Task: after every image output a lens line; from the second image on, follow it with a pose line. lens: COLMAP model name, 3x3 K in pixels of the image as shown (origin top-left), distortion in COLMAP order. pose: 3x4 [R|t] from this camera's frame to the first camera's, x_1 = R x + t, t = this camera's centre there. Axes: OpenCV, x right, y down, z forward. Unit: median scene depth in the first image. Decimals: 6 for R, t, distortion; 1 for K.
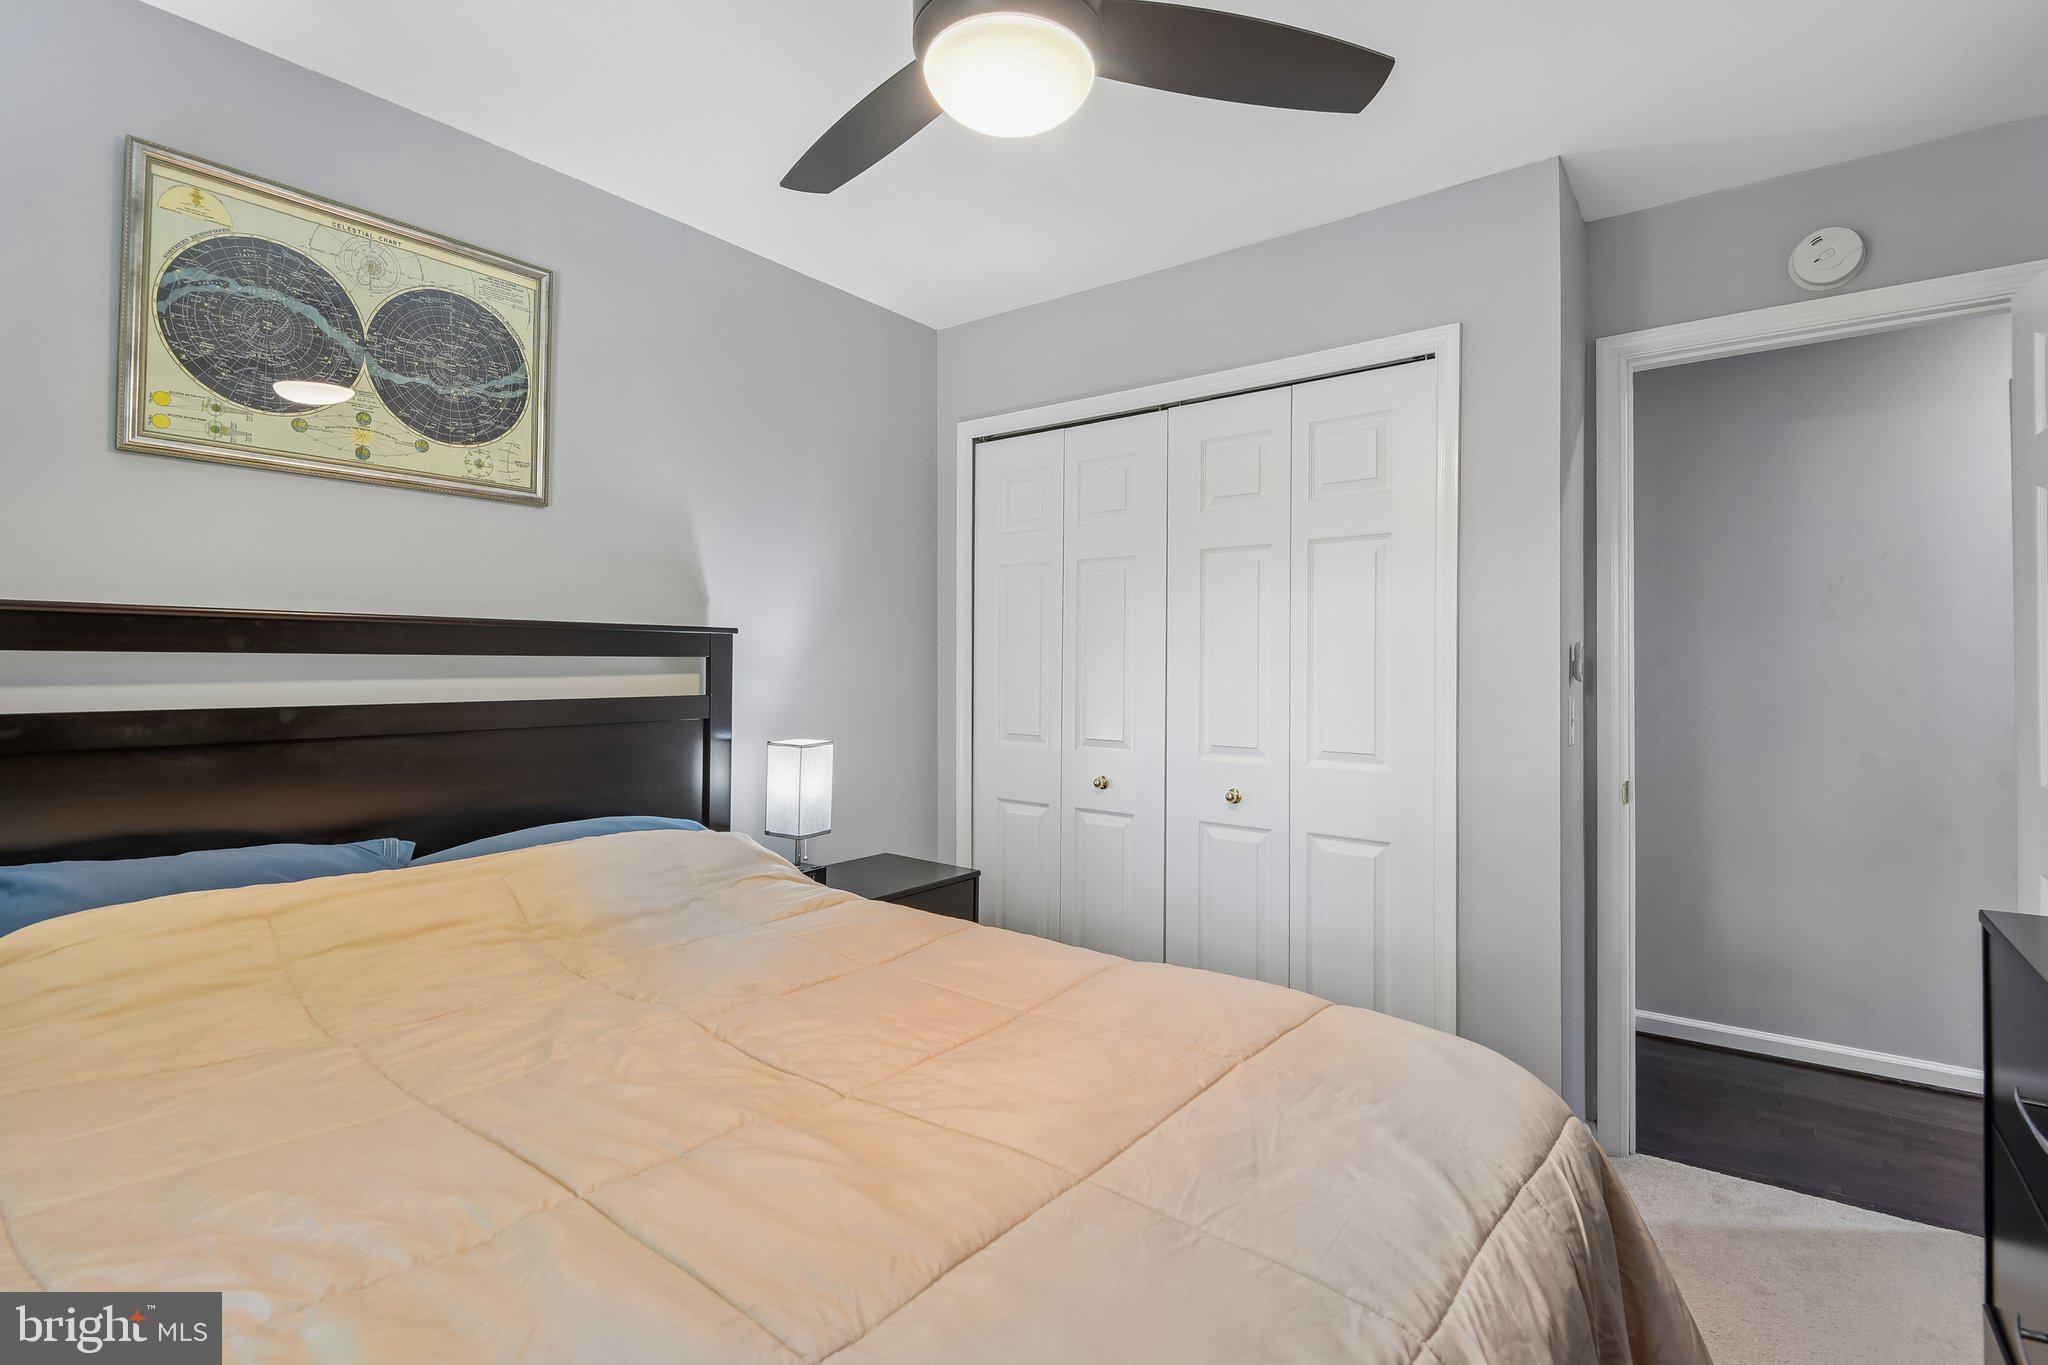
lens RADIAL K [[948.9, 0, 1014.8], [0, 948.9, 673.1], [0, 0, 1]] dist [-0.003939, -0.013957]
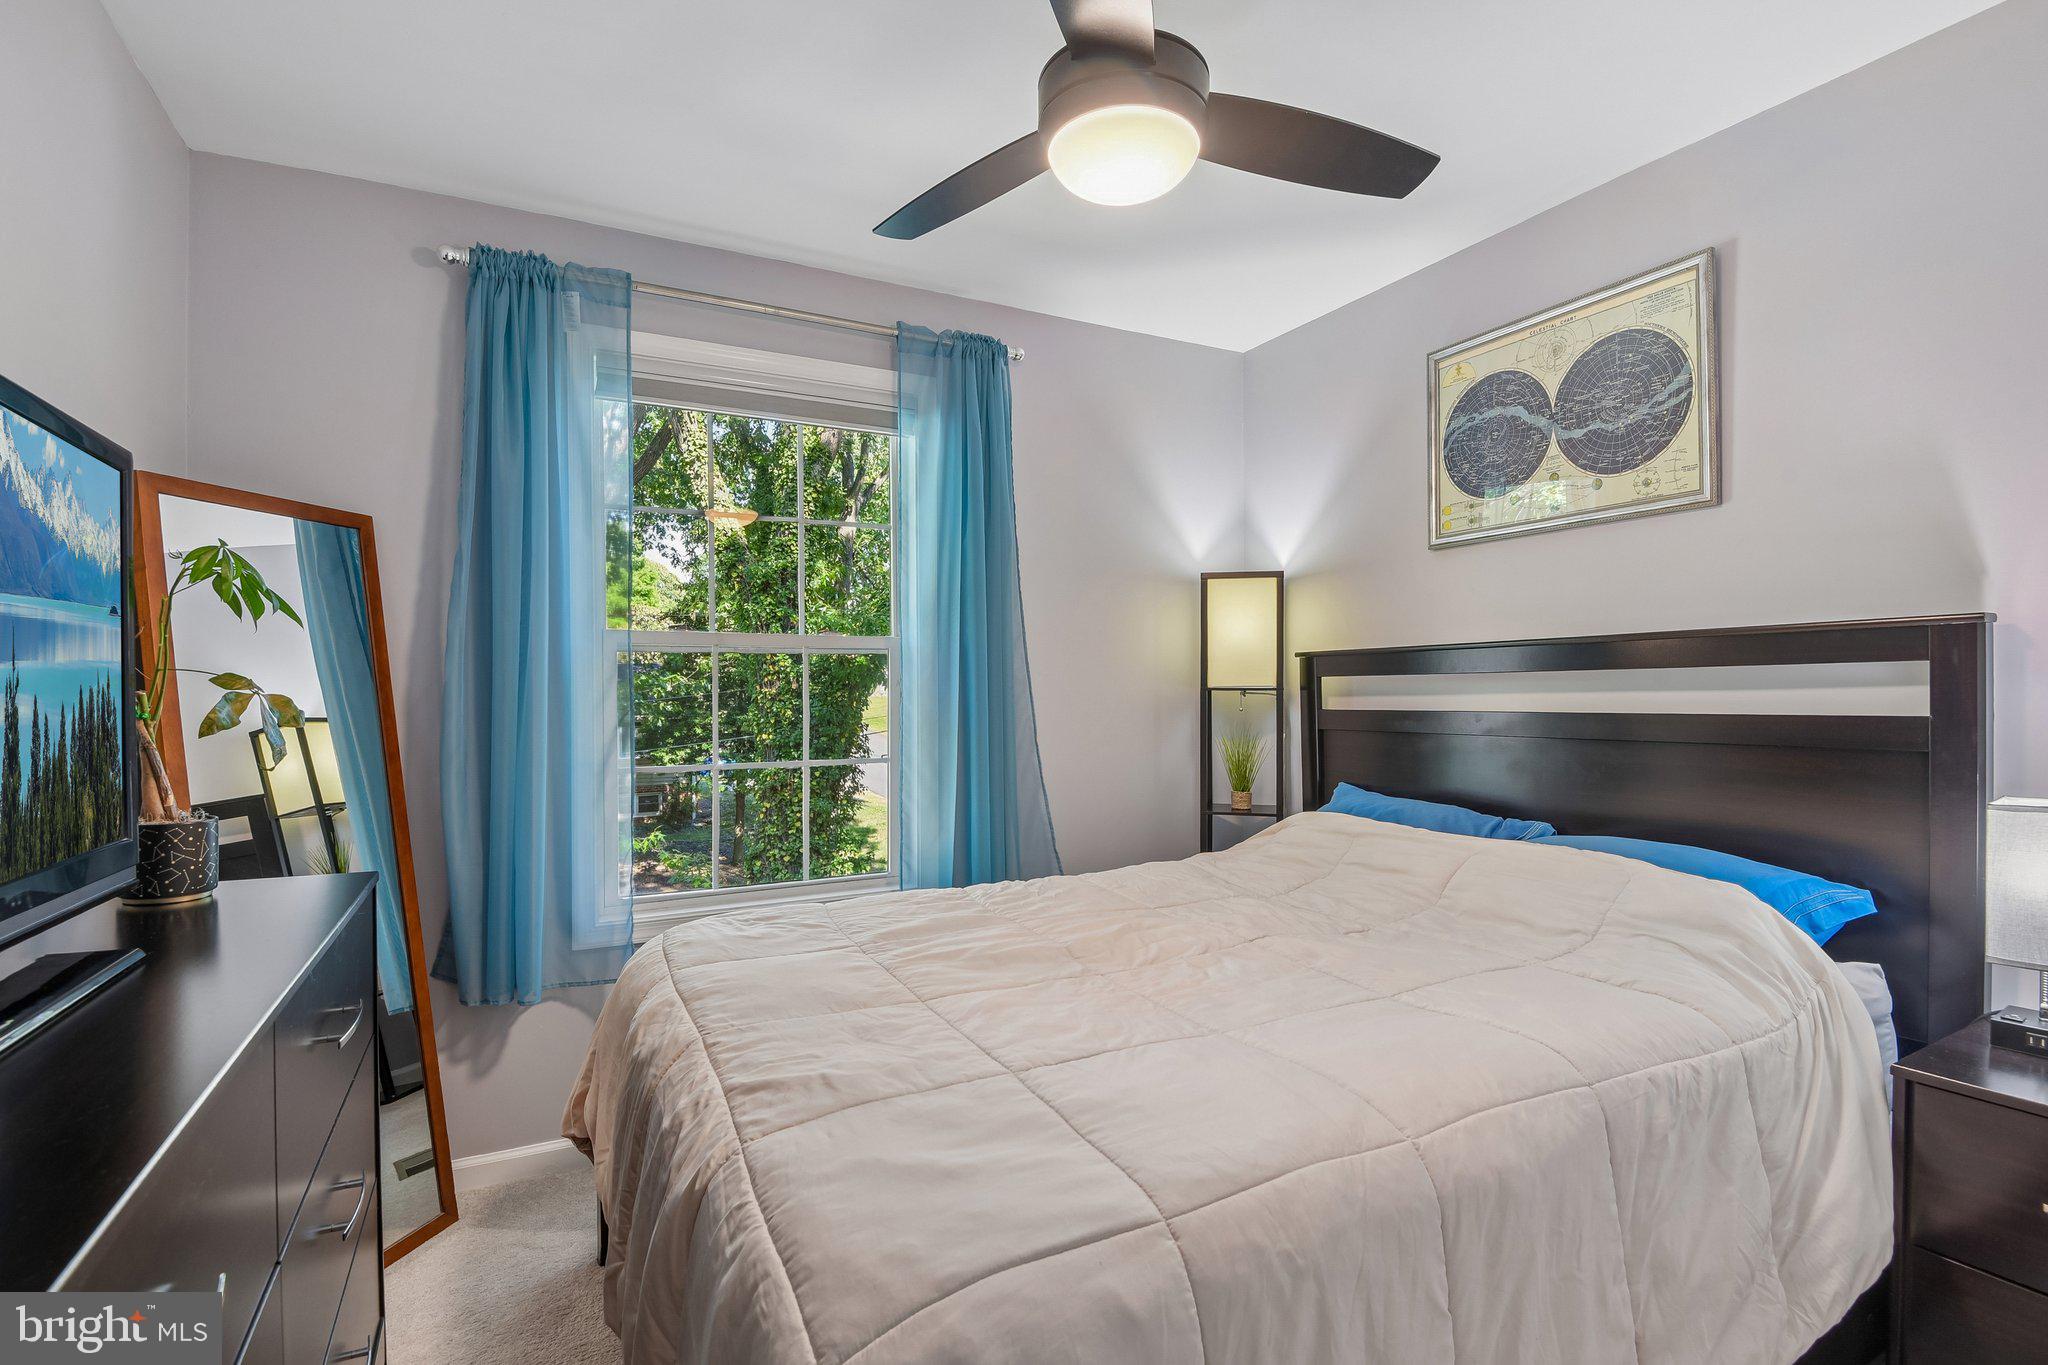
lens RADIAL K [[948.9, 0, 1016.2], [0, 948.9, 686.2], [0, 0, 1]] dist [-0.003939, -0.013957]
pose [[-0.418399, 0.002149, -0.908261, 0.664596], [0.011288, 0.999932, -0.002834, -0.005134], [0.908193, -0.011438, -0.418395, 0.821130]]
